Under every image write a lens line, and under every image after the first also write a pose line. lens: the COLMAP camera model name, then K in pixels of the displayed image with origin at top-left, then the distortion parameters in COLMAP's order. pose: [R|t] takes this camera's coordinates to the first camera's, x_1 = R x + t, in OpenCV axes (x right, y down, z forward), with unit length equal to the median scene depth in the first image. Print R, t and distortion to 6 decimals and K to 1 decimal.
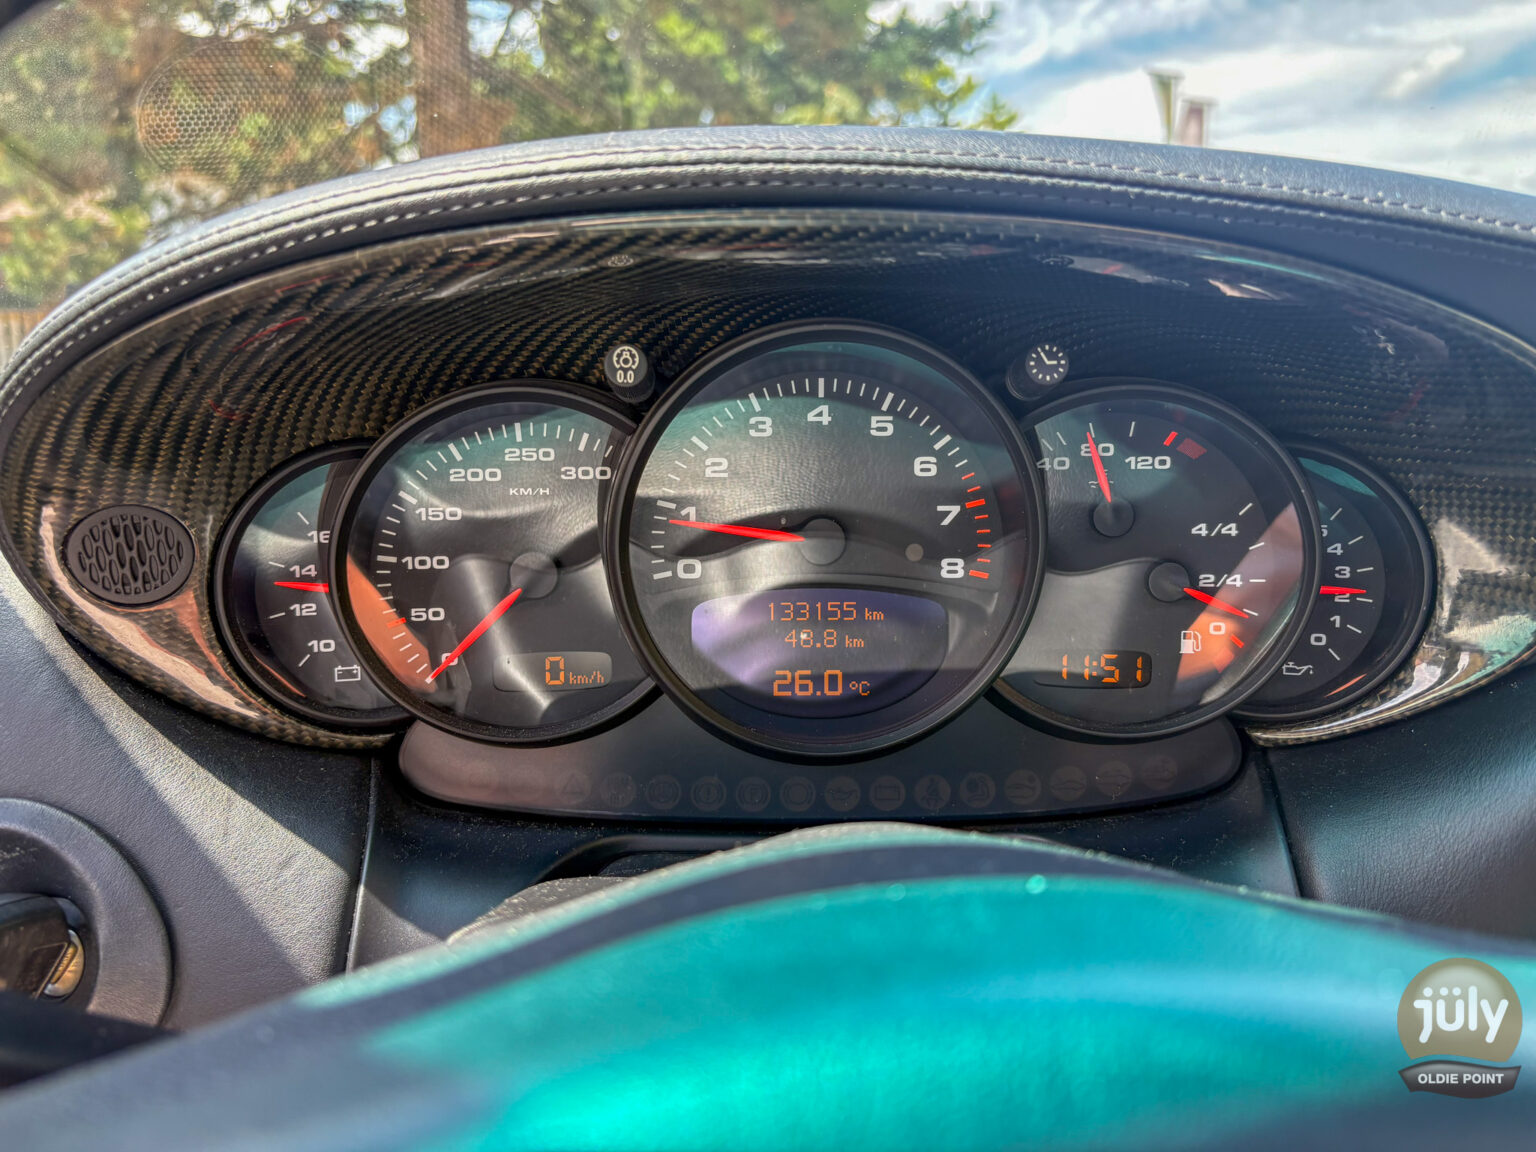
lens RADIAL K [[1162.4, 0, 770.6], [0, 1162.4, 559.7], [0, 0, 1]] dist [0.026235, -0.027140]
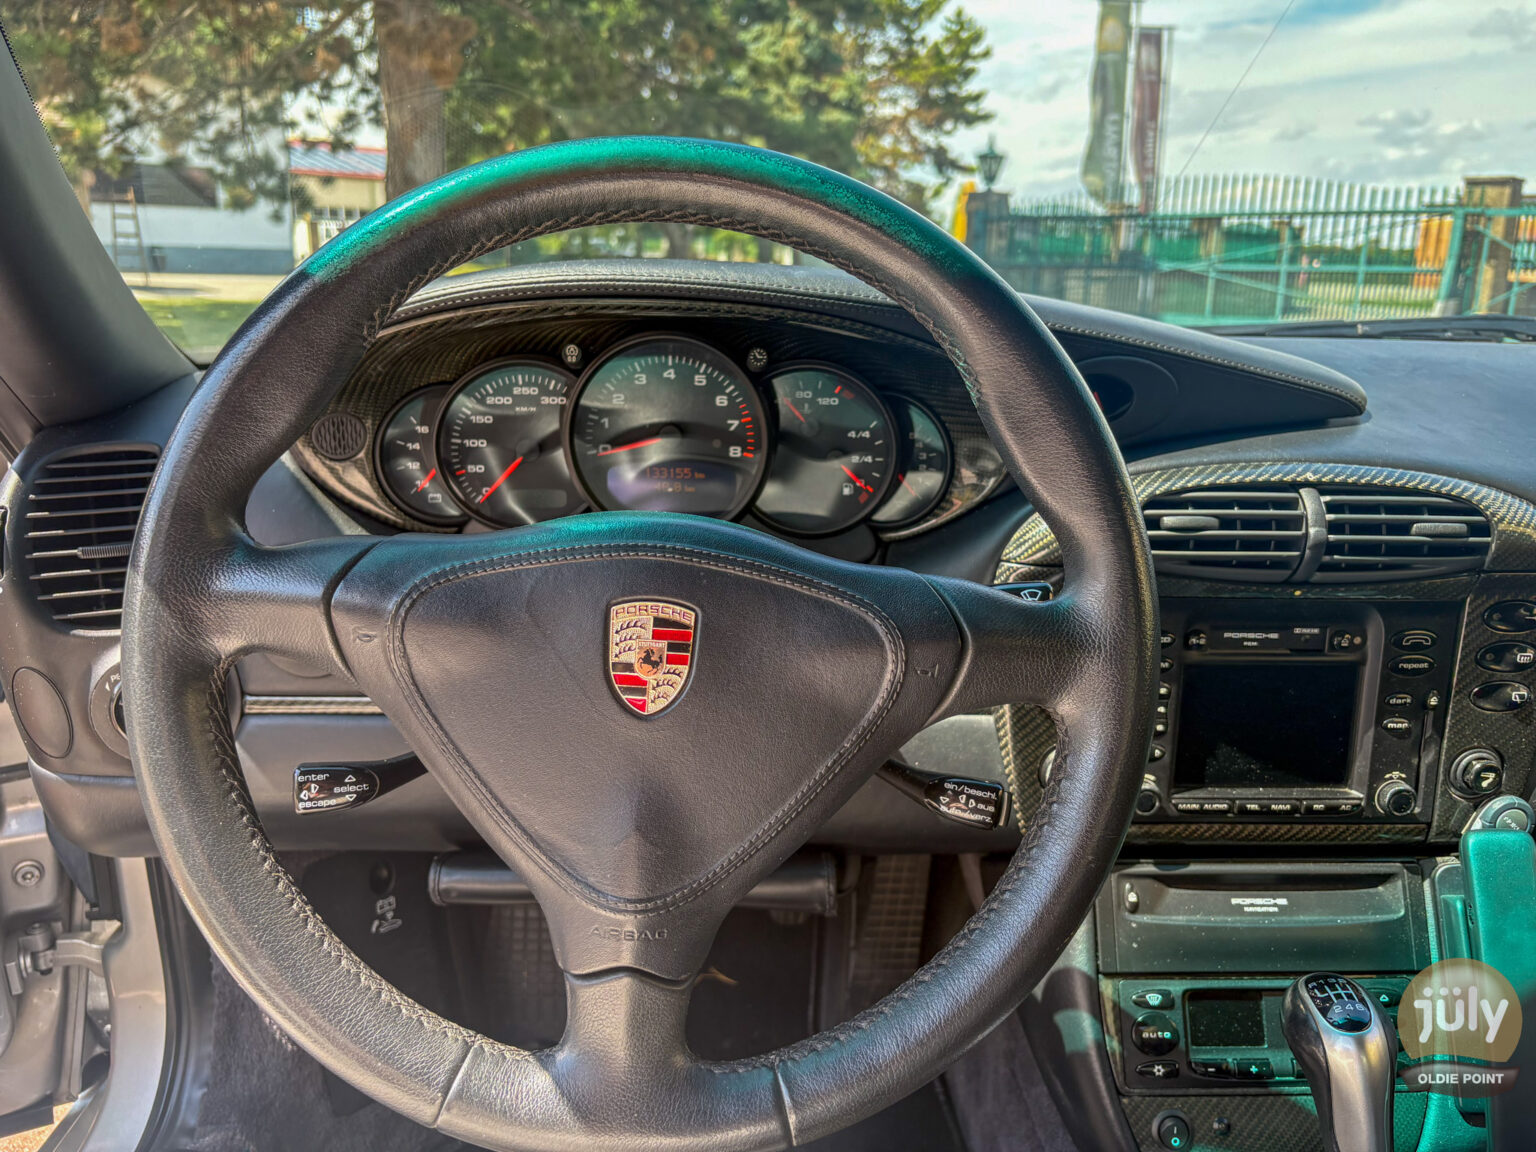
lens RADIAL K [[1157.2, 0, 768.0], [0, 1157.2, 576.0], [0, 0, 1]] dist [0.046203, -0.039697]
pose [[0.999415, 0.014476, 0.030996, 0.155664], [-0.016939, 0.996592, 0.080725, 0.060481], [-0.029722, -0.081203, 0.996254, -1.045711]]
